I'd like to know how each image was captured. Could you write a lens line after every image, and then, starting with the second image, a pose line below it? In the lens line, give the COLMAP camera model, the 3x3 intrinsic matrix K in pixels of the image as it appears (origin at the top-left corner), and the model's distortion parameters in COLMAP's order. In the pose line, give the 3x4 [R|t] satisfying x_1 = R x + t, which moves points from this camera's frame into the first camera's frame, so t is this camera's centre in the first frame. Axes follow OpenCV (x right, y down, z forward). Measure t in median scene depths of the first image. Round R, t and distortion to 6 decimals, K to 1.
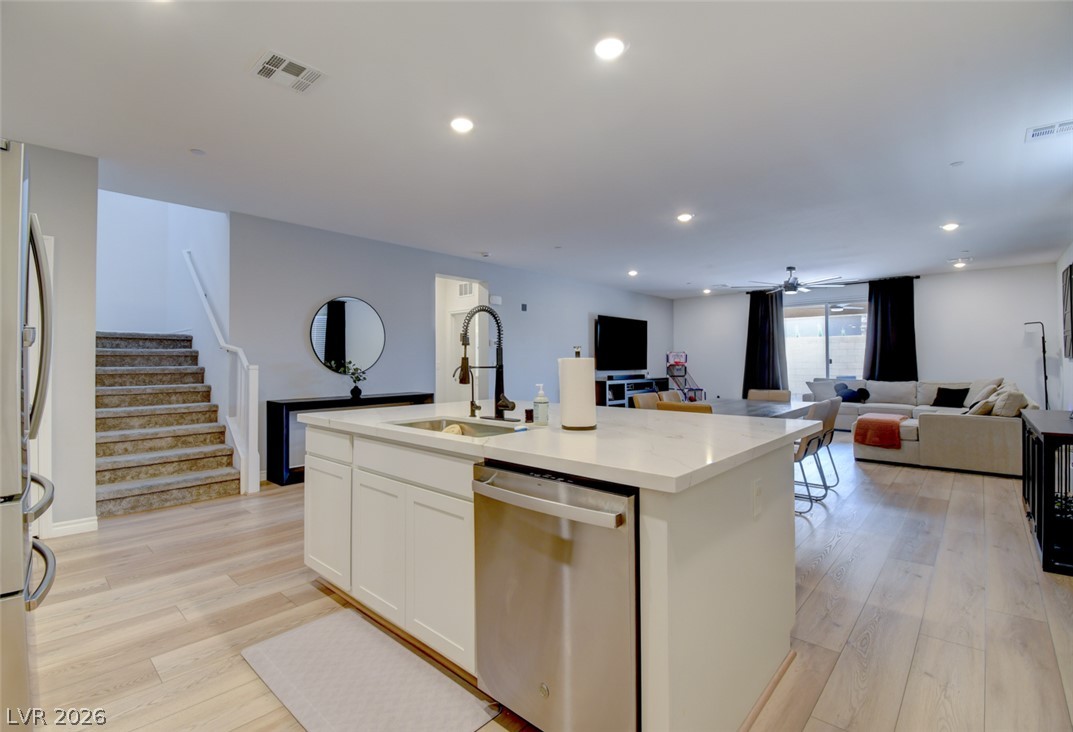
lens RADIAL K [[481.9, 0, 532.8], [0, 481.9, 369.8], [0, 0, 1]] dist [0.035415, -0.033688]
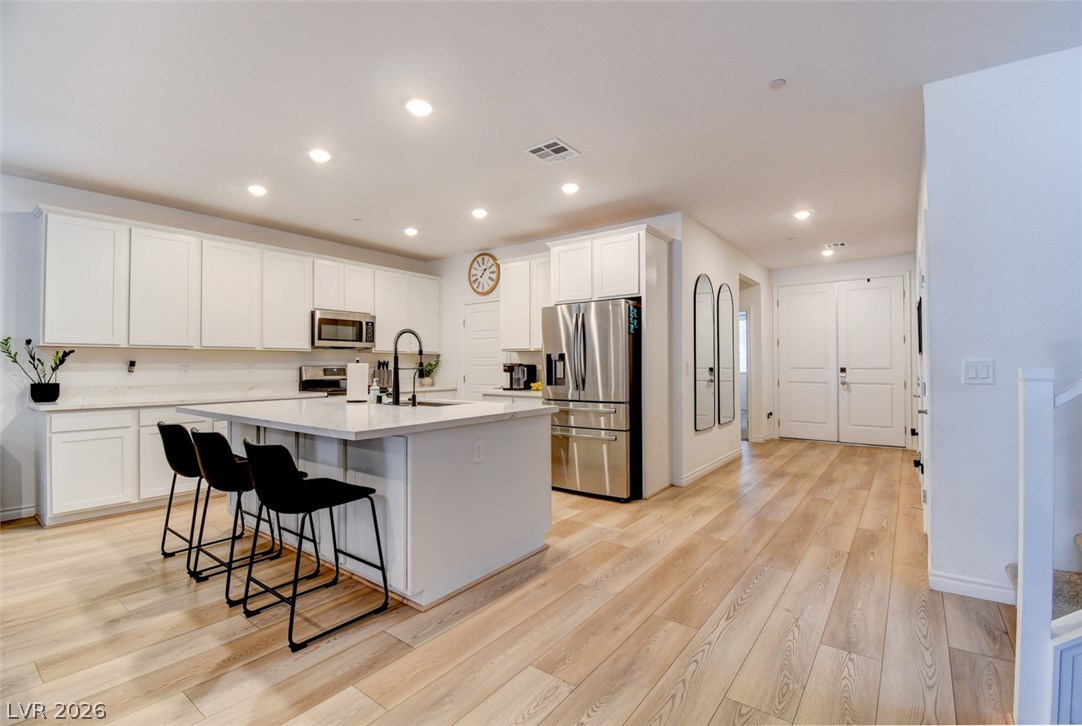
lens RADIAL K [[473.7, 0, 541.7], [0, 473.7, 360.1], [0, 0, 1]] dist [-0.000557, -0.000176]
pose [[-0.996076, 0.005082, -0.088357, -0.365635], [0.005137, 0.999987, -0.000389, -0.026235], [0.088354, -0.000842, -0.996089, 2.391328]]
